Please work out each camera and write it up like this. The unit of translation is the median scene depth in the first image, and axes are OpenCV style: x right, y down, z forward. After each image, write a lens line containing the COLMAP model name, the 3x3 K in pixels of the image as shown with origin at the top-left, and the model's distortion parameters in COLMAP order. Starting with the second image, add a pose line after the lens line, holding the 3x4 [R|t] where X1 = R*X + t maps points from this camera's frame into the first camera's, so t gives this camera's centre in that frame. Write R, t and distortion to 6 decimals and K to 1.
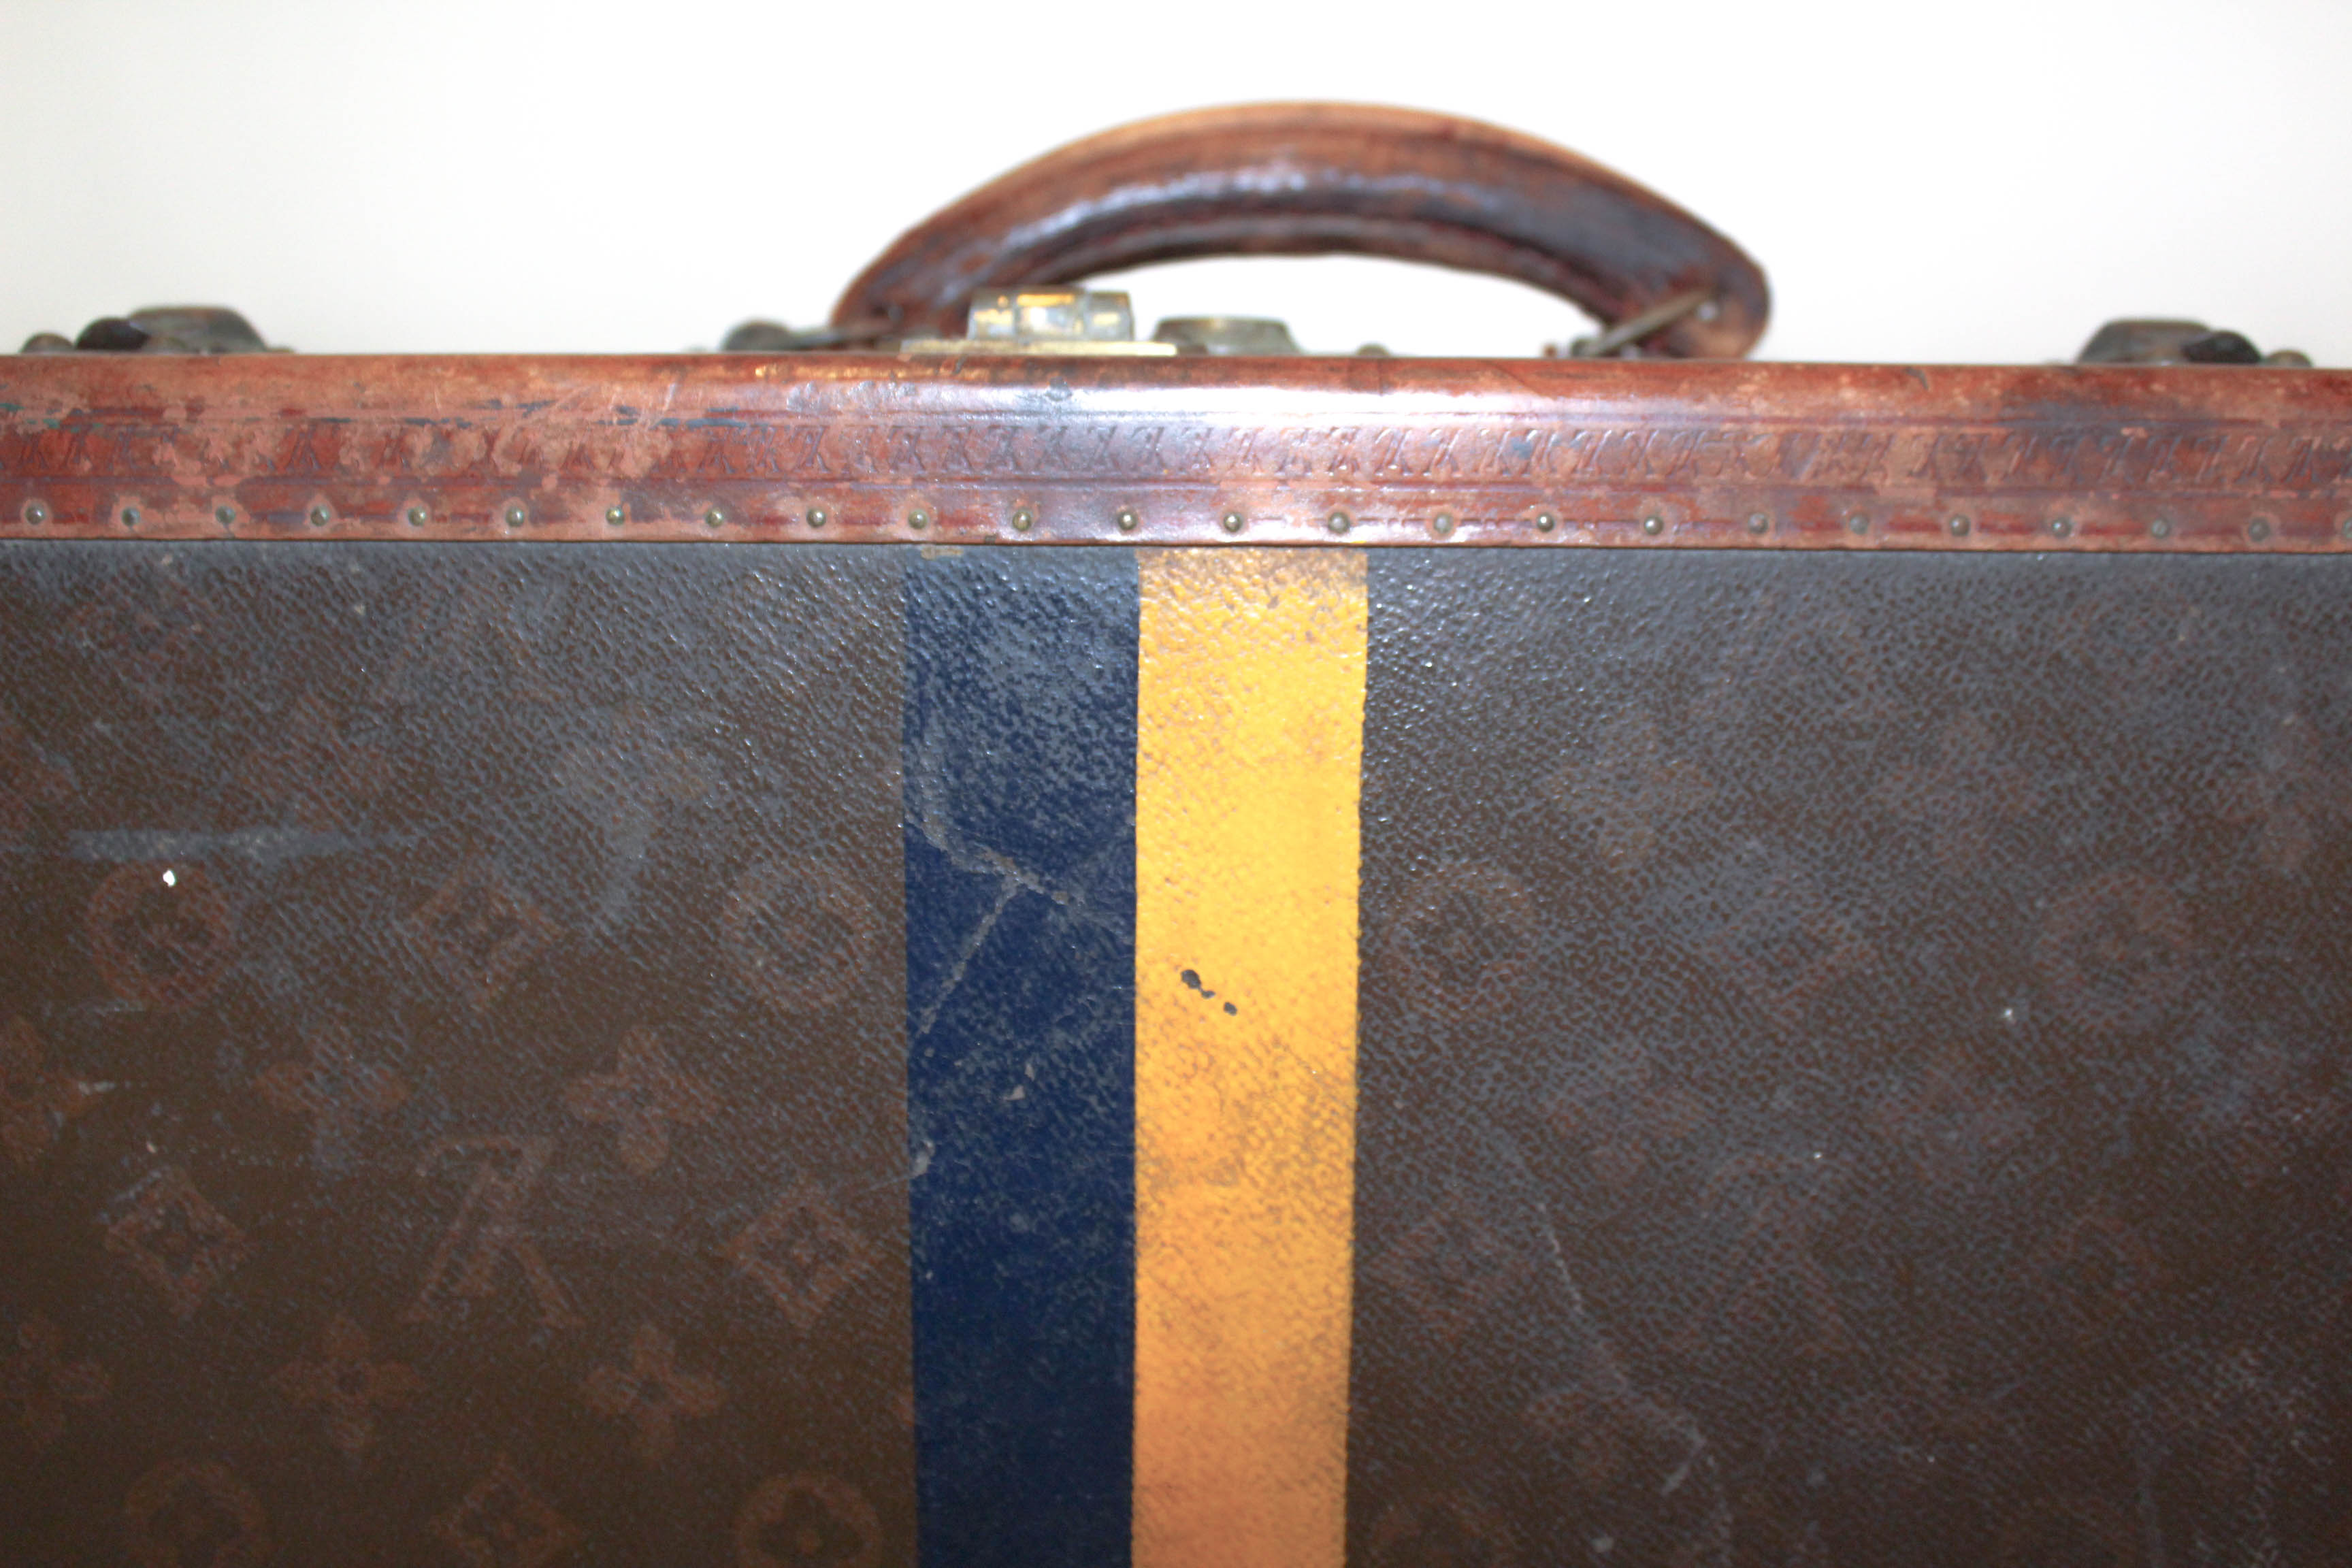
lens RADIAL K [[2512.3, 0, 1157.8], [0, 2512.3, 784.6], [0, 0, 1]] dist [-0.121580, 0.000000]
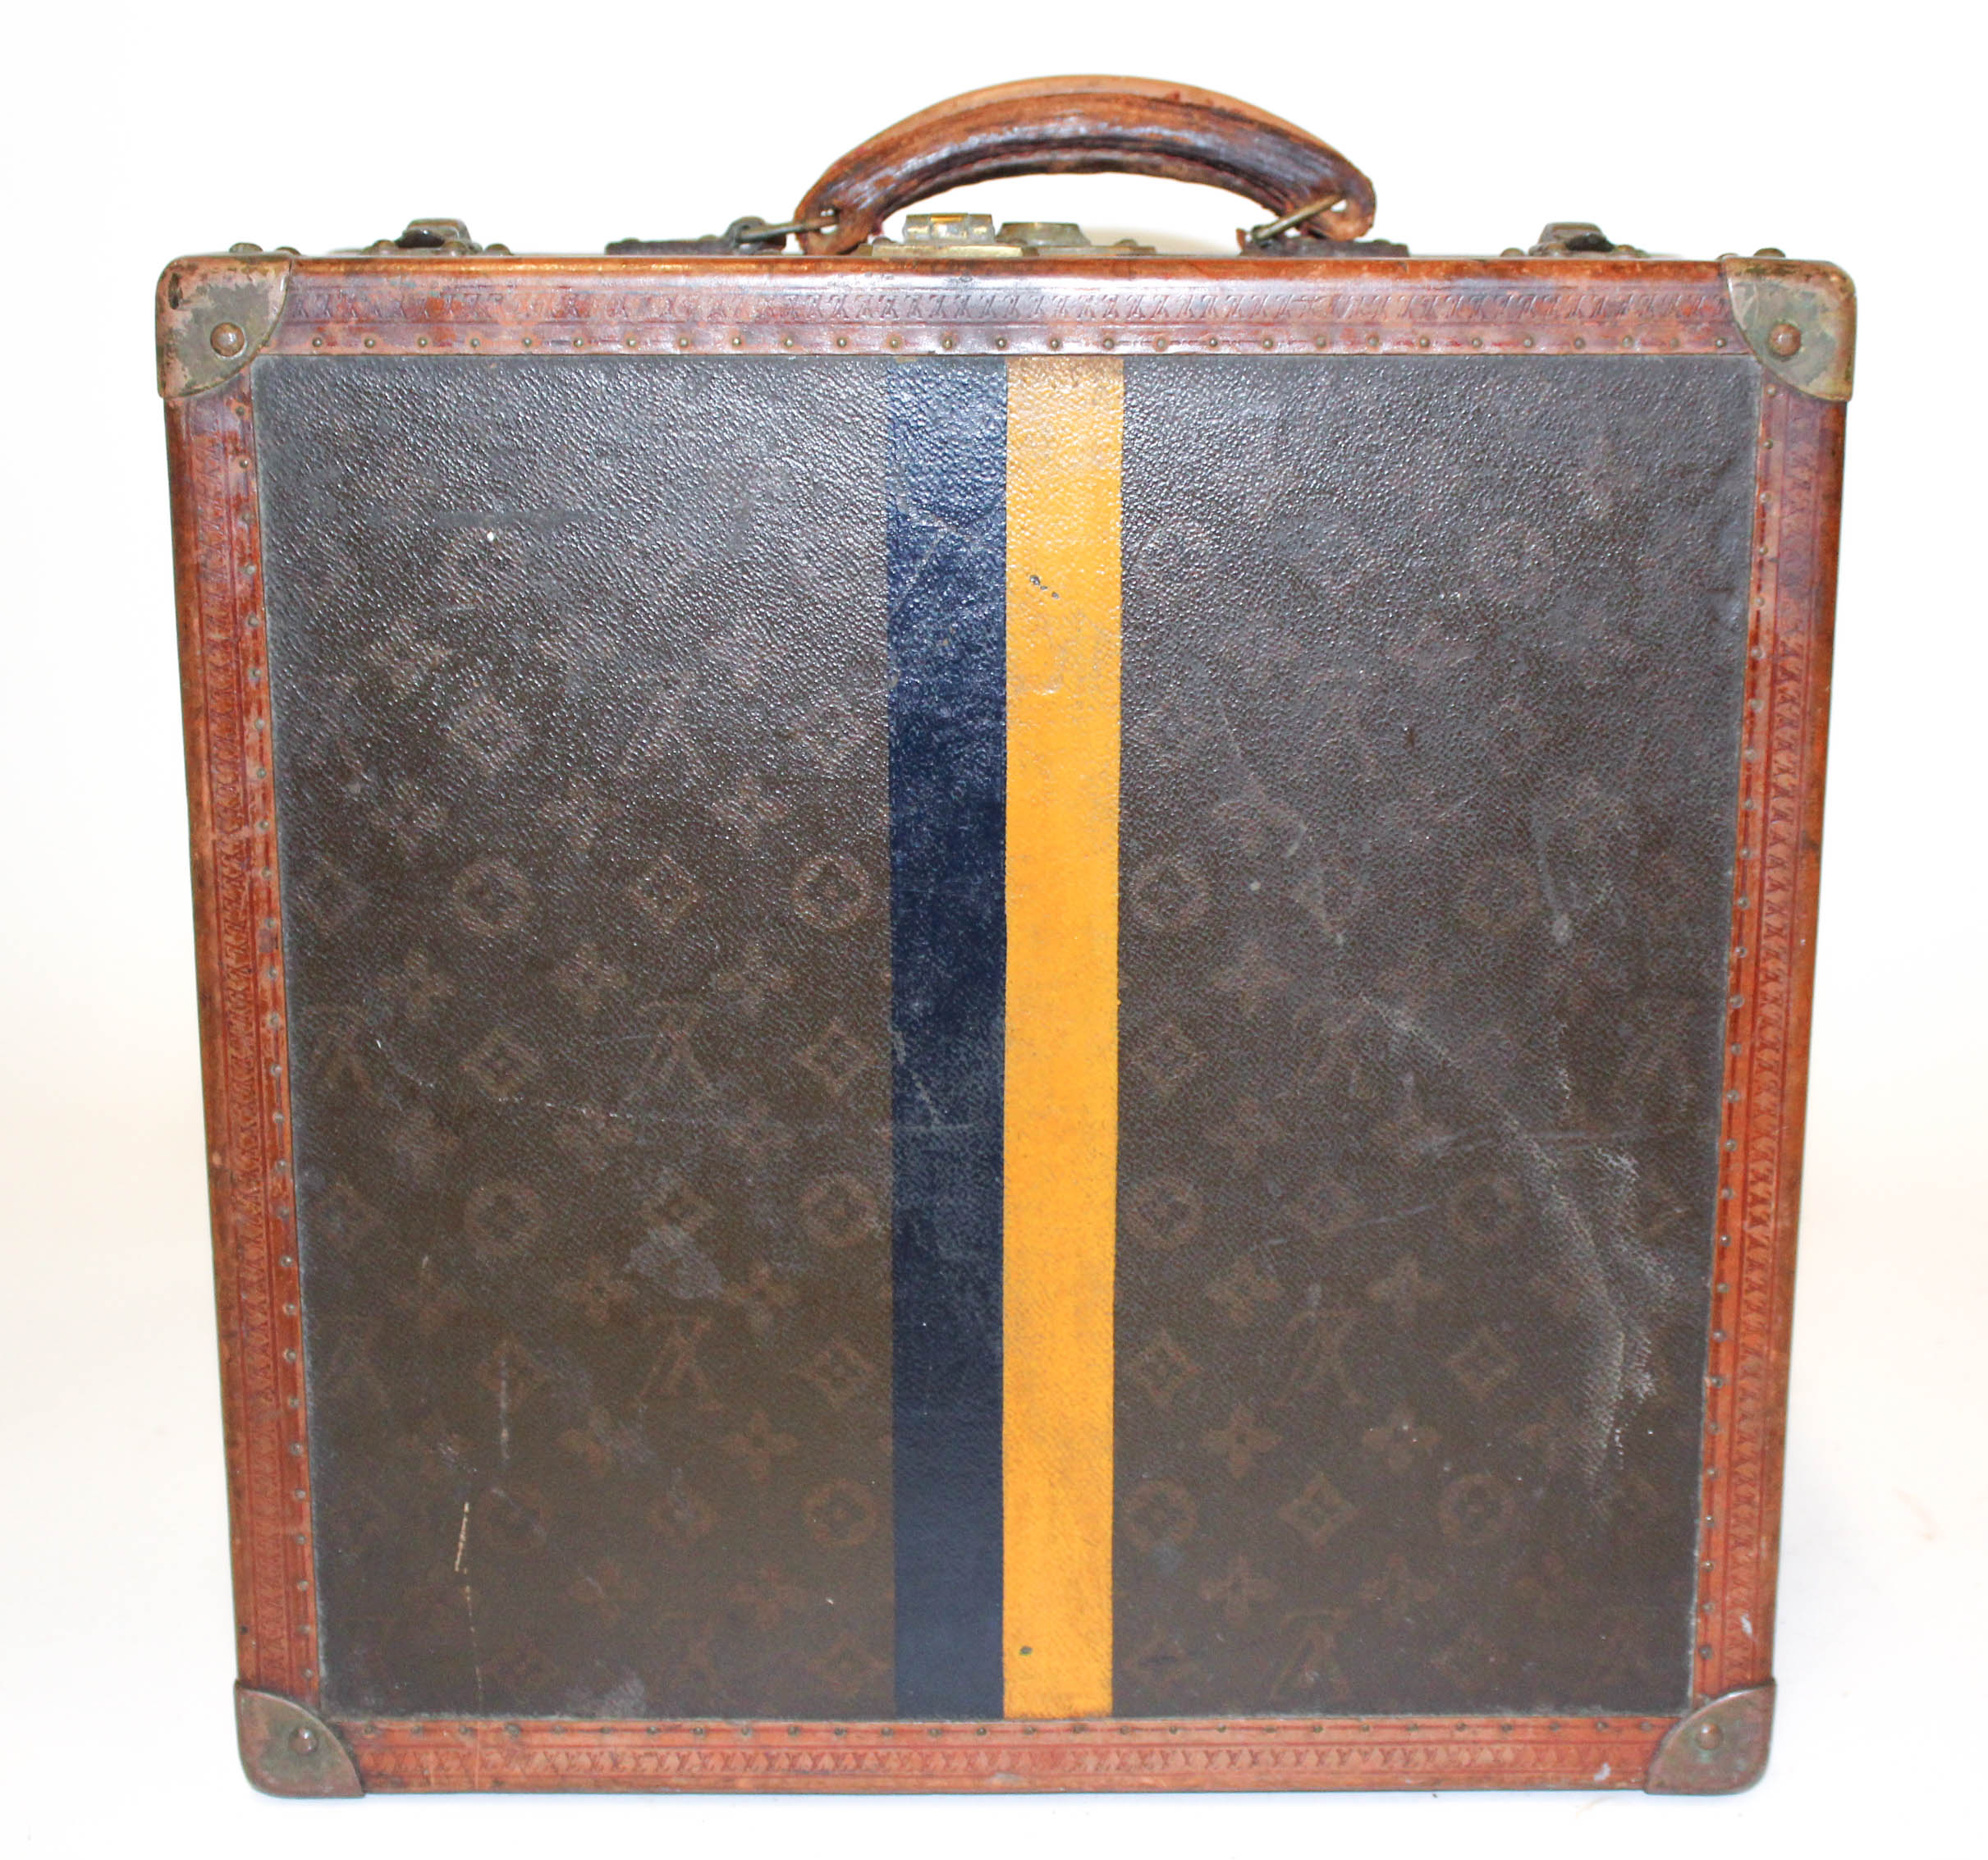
lens RADIAL K [[3223.1, 0, 1012.5], [0, 3223.1, 932.9], [0, 0, 1]] dist [-0.105103, 0.000000]
pose [[0.999199, -0.013544, 0.037657, -0.100751], [0.010417, 0.996577, 0.082016, 0.143676], [-0.038638, -0.081559, 0.995919, -1.489825]]
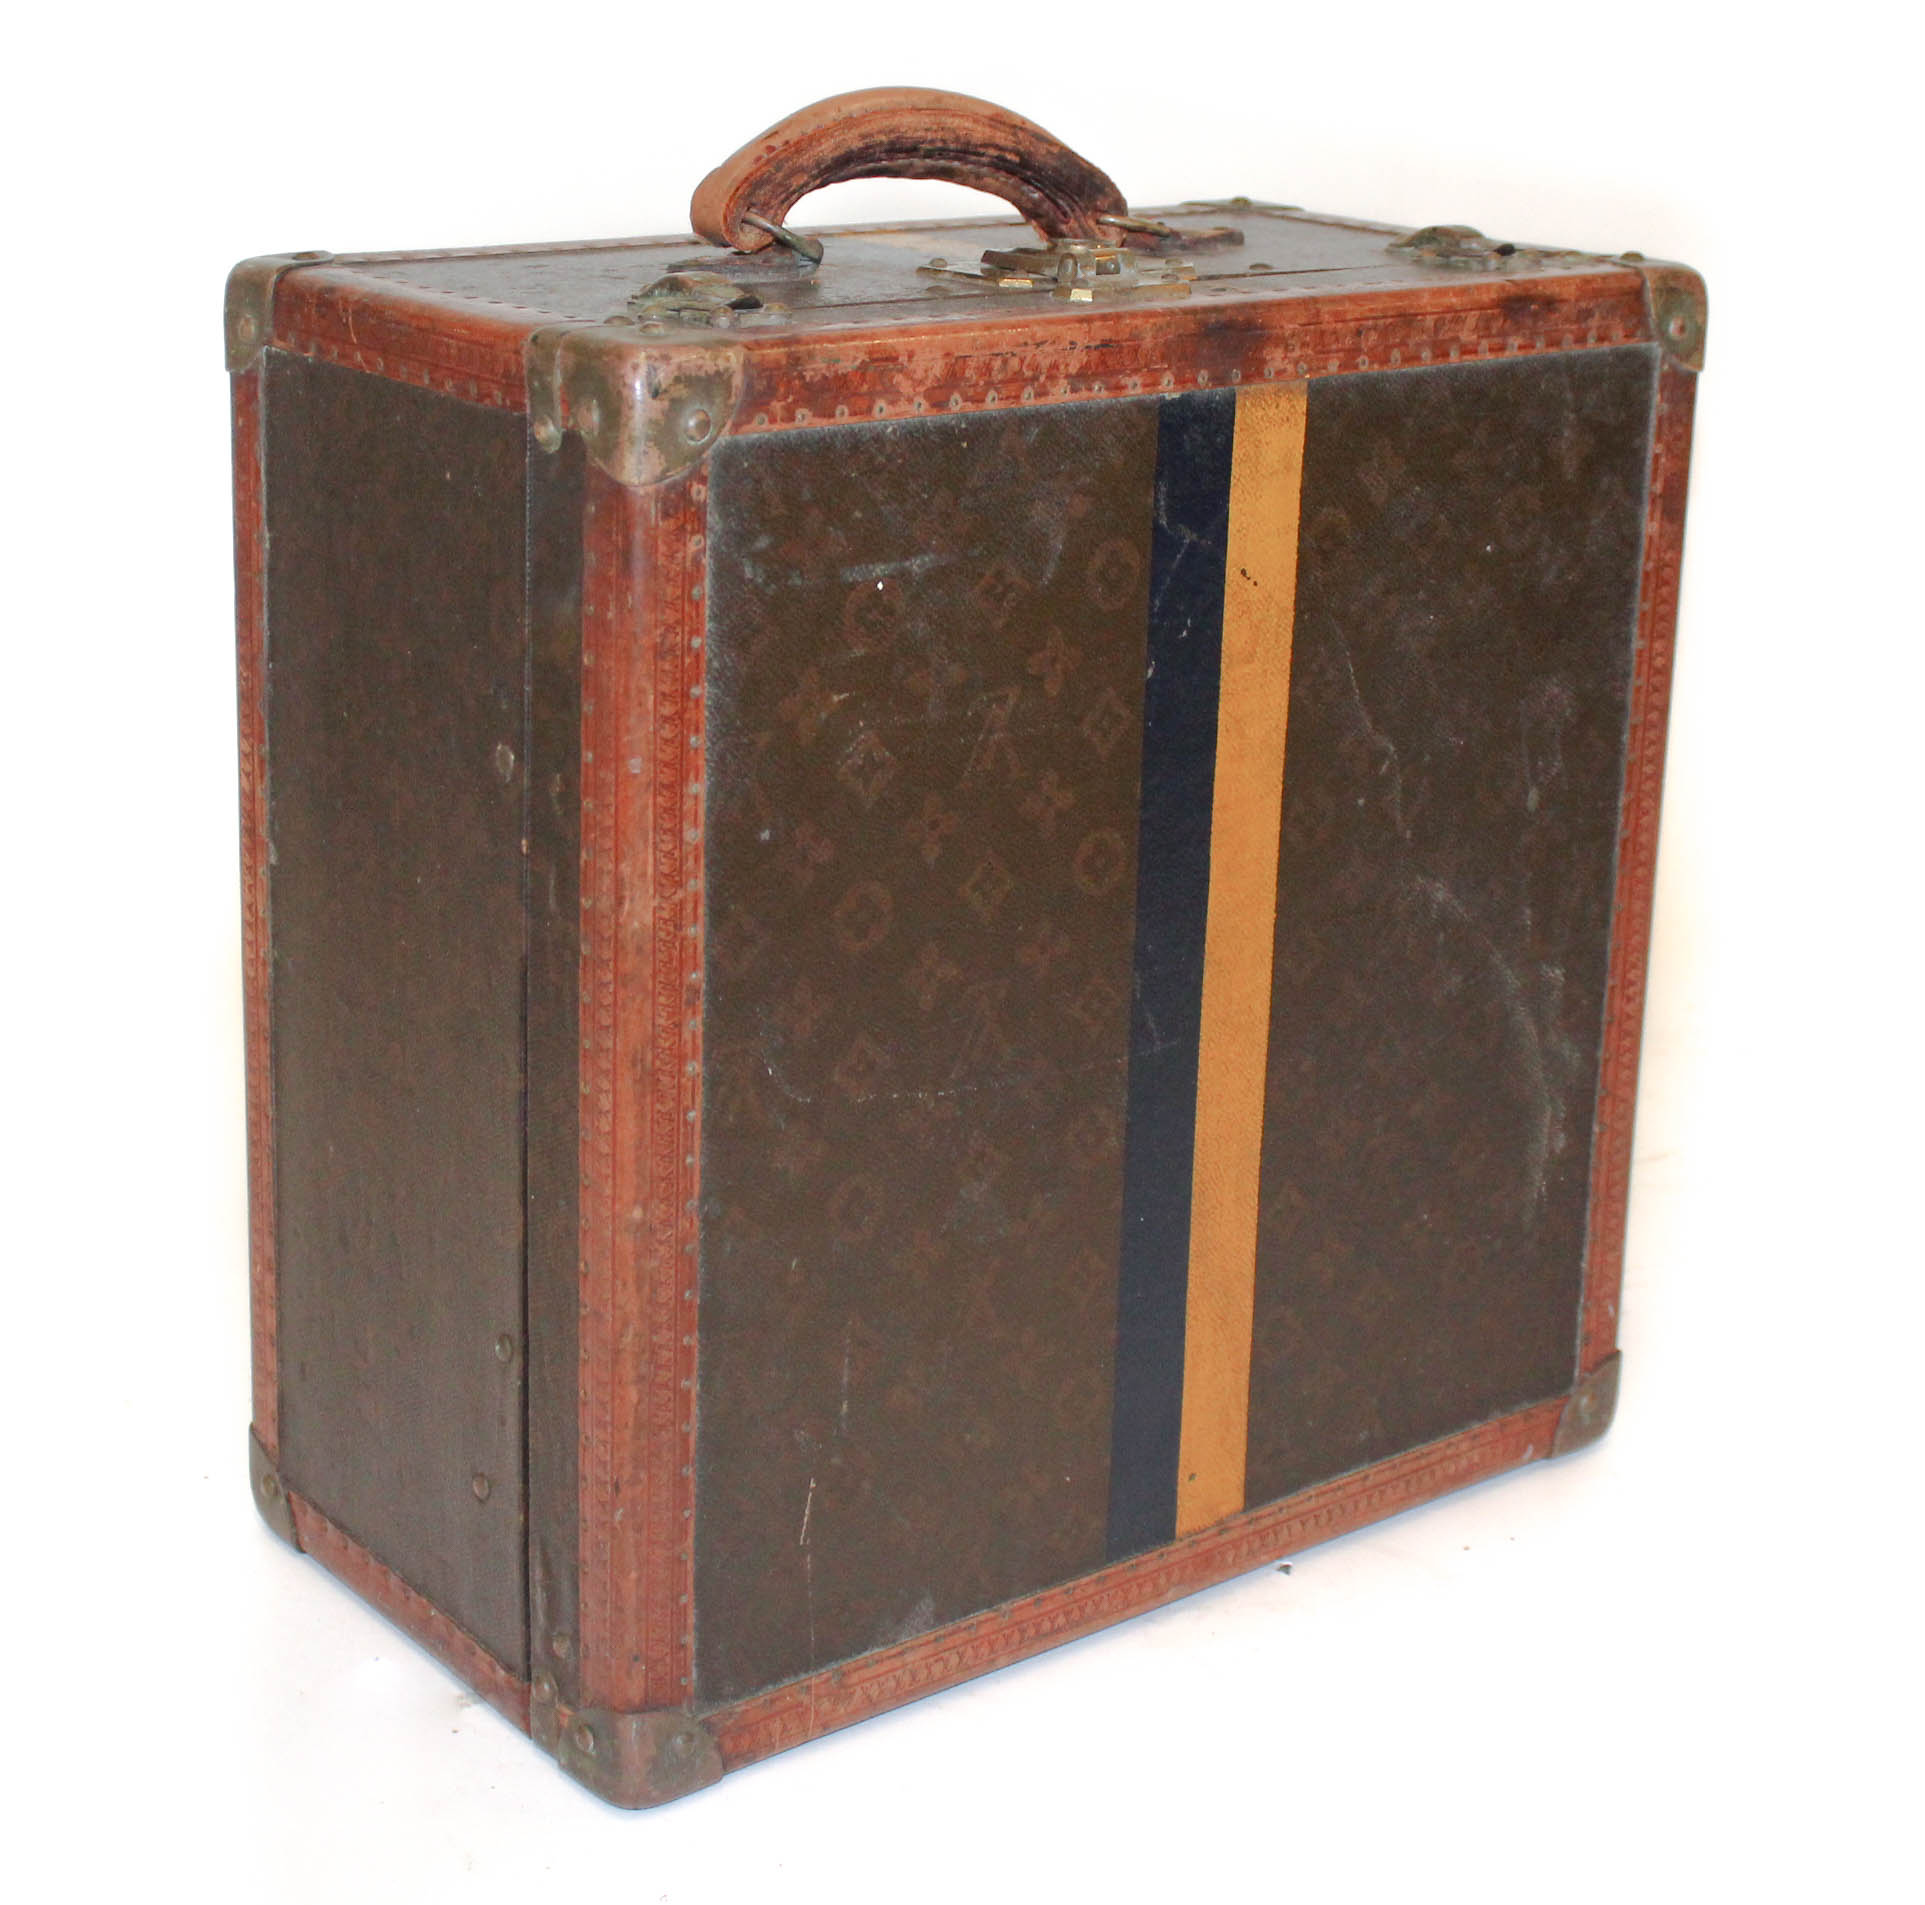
lens RADIAL K [[3523.7, 0, 961.9], [0, 3523.7, 949.3], [0, 0, 1]] dist [-0.151383, 0.000000]
pose [[0.752848, -0.187390, 0.630956, -2.247555], [0.085461, 0.978331, 0.188588, -0.210768], [-0.652623, -0.088056, 0.752548, -1.257144]]
